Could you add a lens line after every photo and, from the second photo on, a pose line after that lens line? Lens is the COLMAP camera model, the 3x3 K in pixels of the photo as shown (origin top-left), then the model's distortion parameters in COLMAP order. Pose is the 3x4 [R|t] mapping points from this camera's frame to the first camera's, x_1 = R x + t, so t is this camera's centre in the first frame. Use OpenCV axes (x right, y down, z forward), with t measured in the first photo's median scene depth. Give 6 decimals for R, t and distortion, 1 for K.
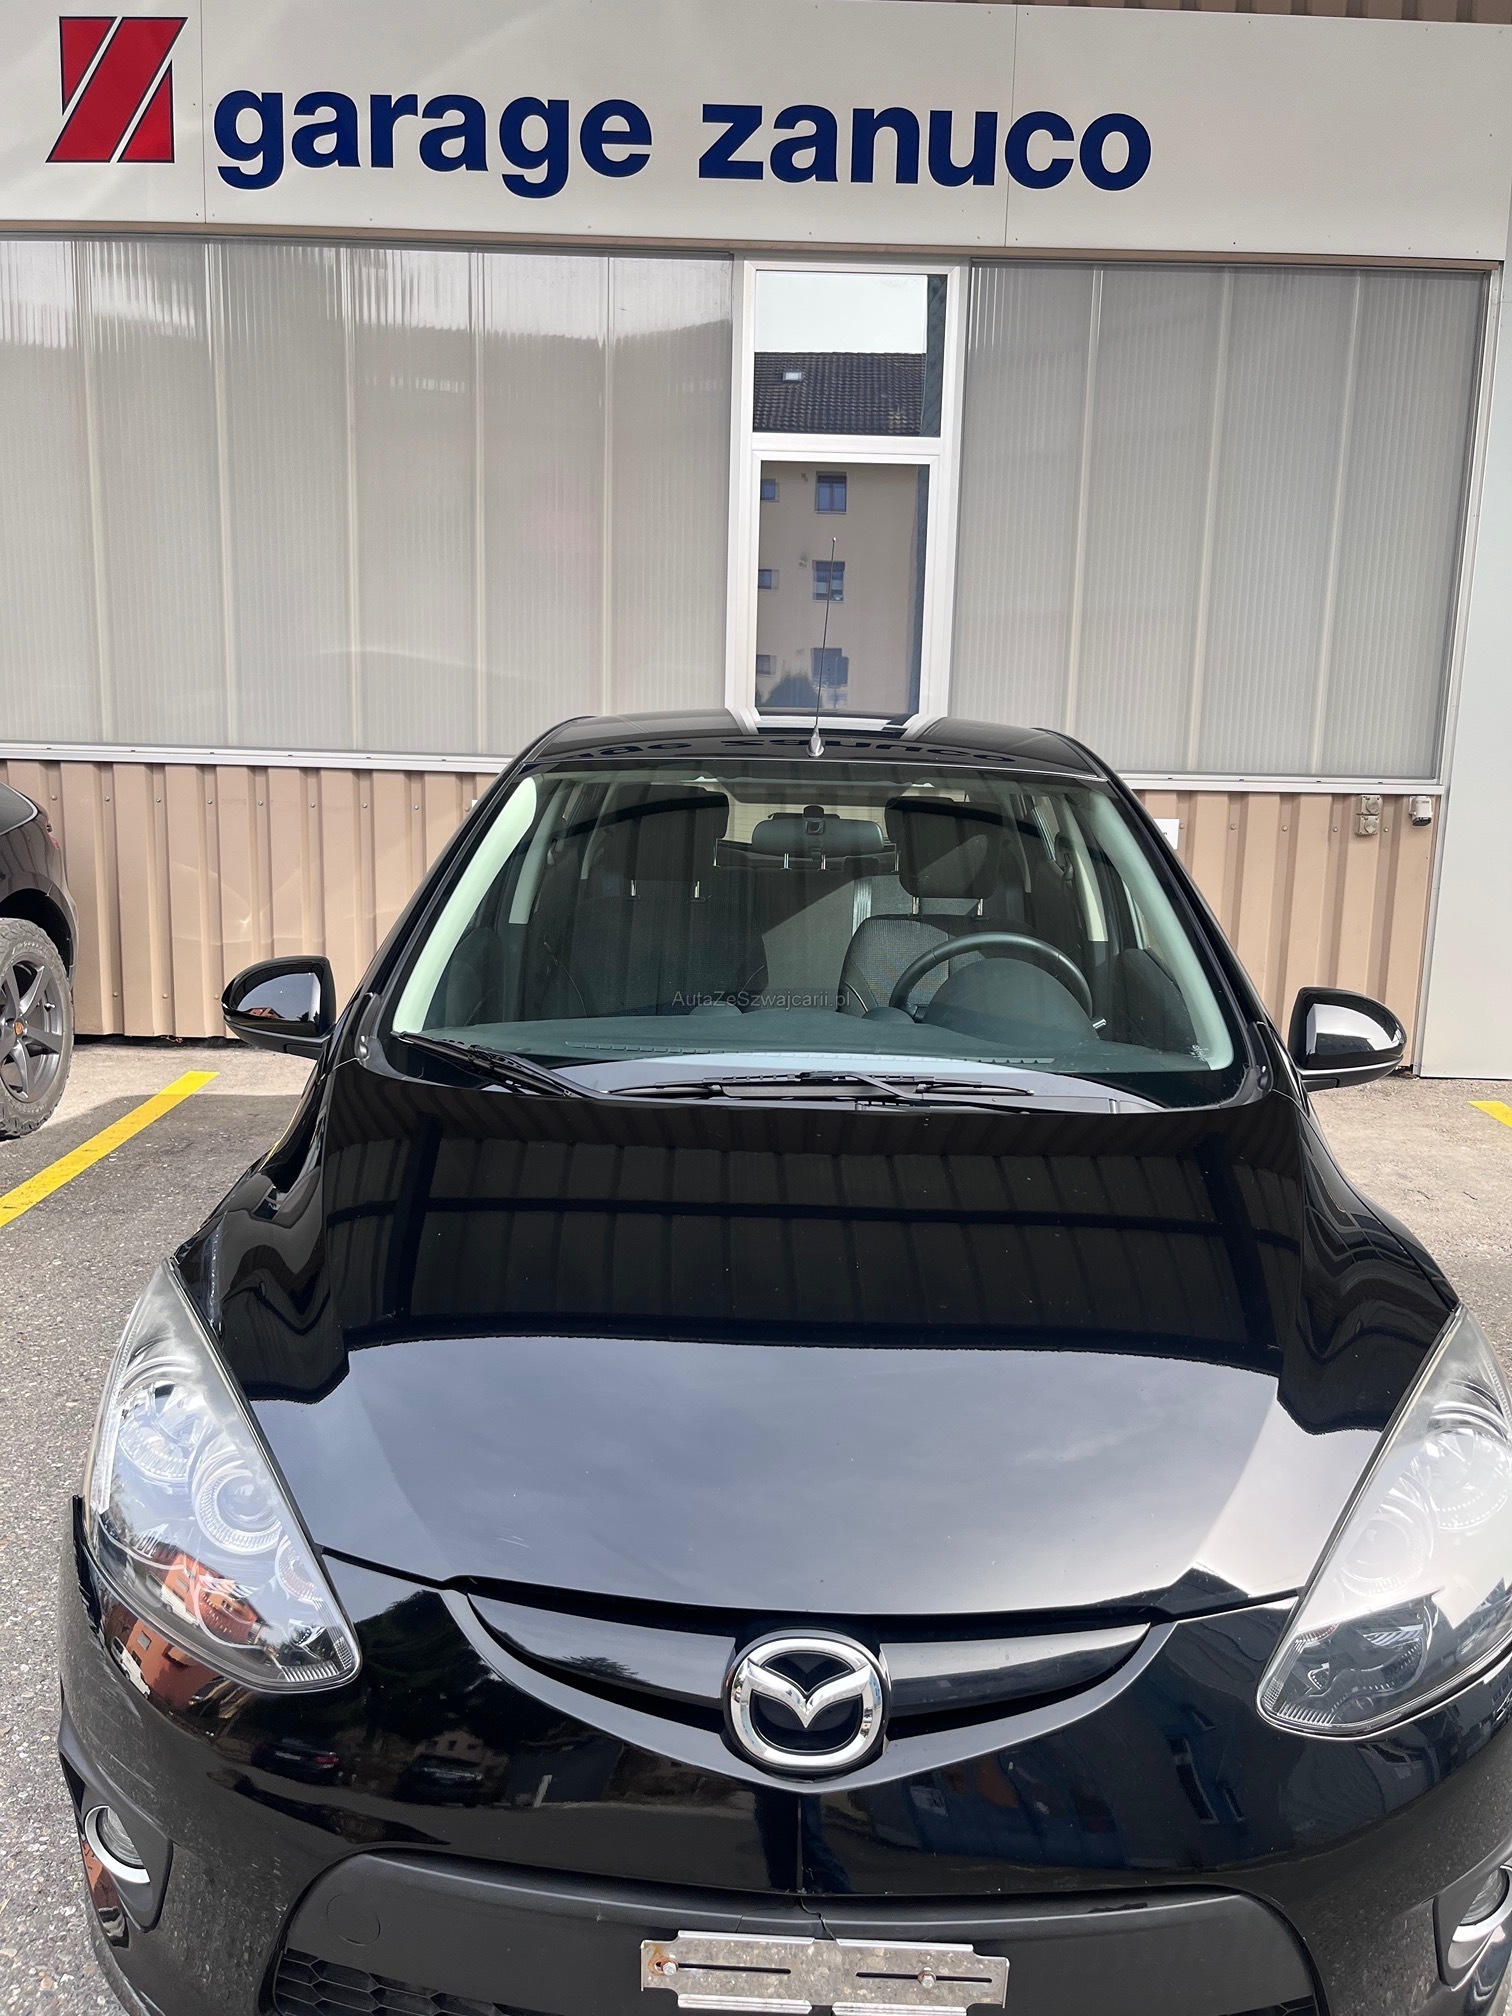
lens RADIAL K [[1522.3, 0, 748.5], [0, 1522.3, 1000.1], [0, 0, 1]] dist [0.048366, -0.077119]
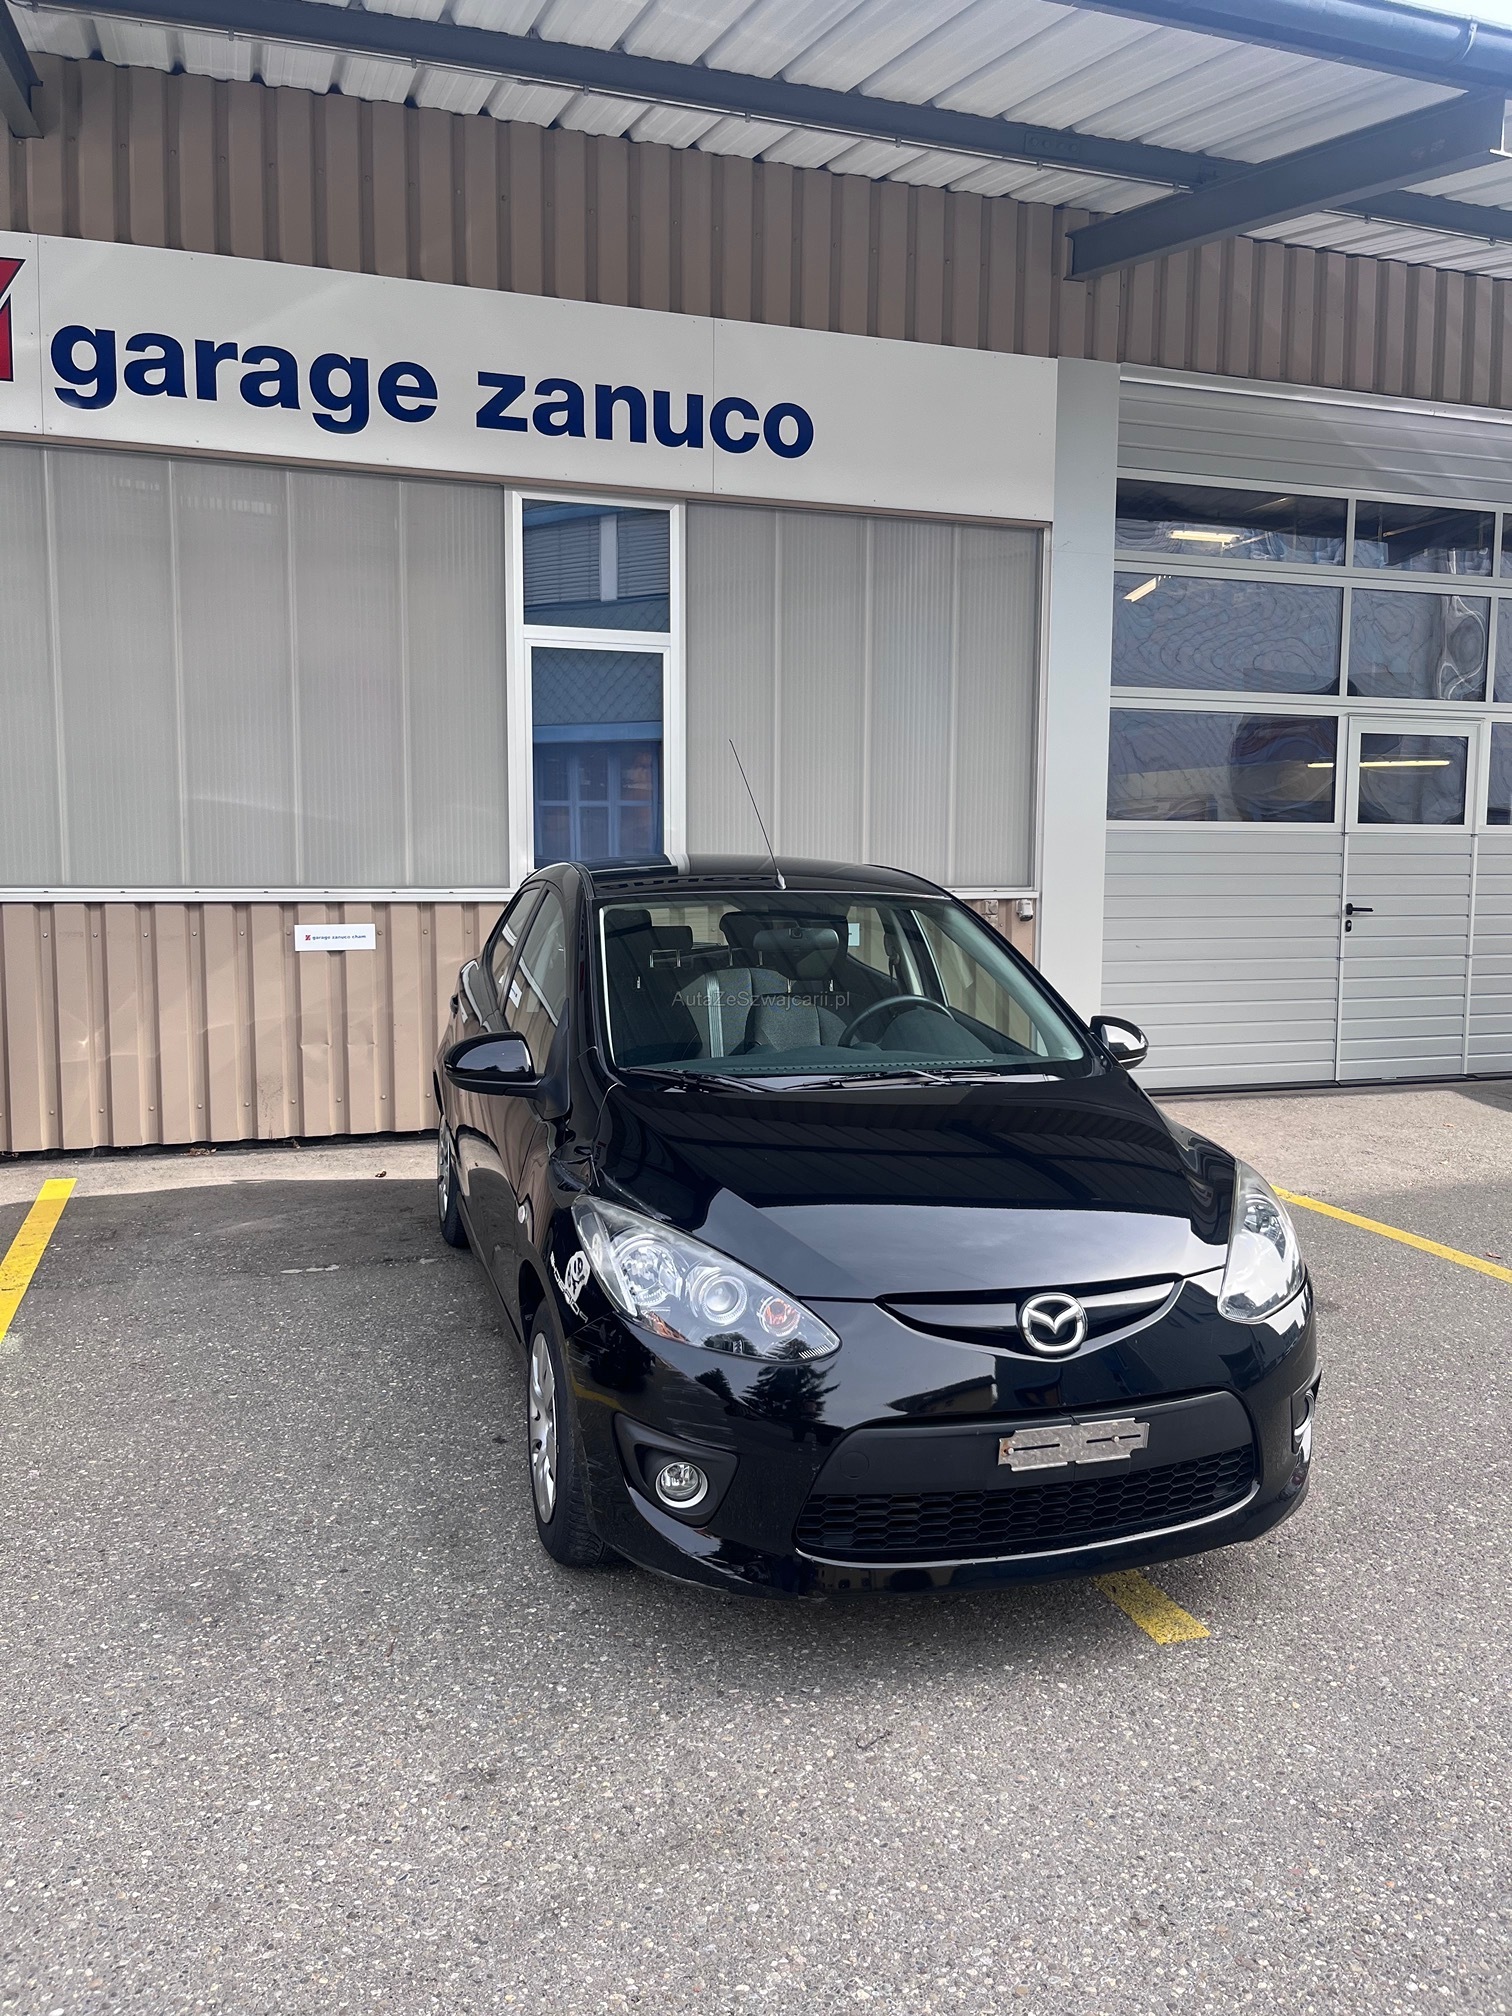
lens RADIAL K [[1522.3, 0, 756.2], [0, 1522.3, 999.7], [0, 0, 1]] dist [0.048366, -0.077119]
pose [[0.948431, -0.049458, 0.313101, -0.230841], [0.071631, 0.995643, -0.059706, 0.021153], [-0.308784, 0.079054, 0.947841, -0.221057]]
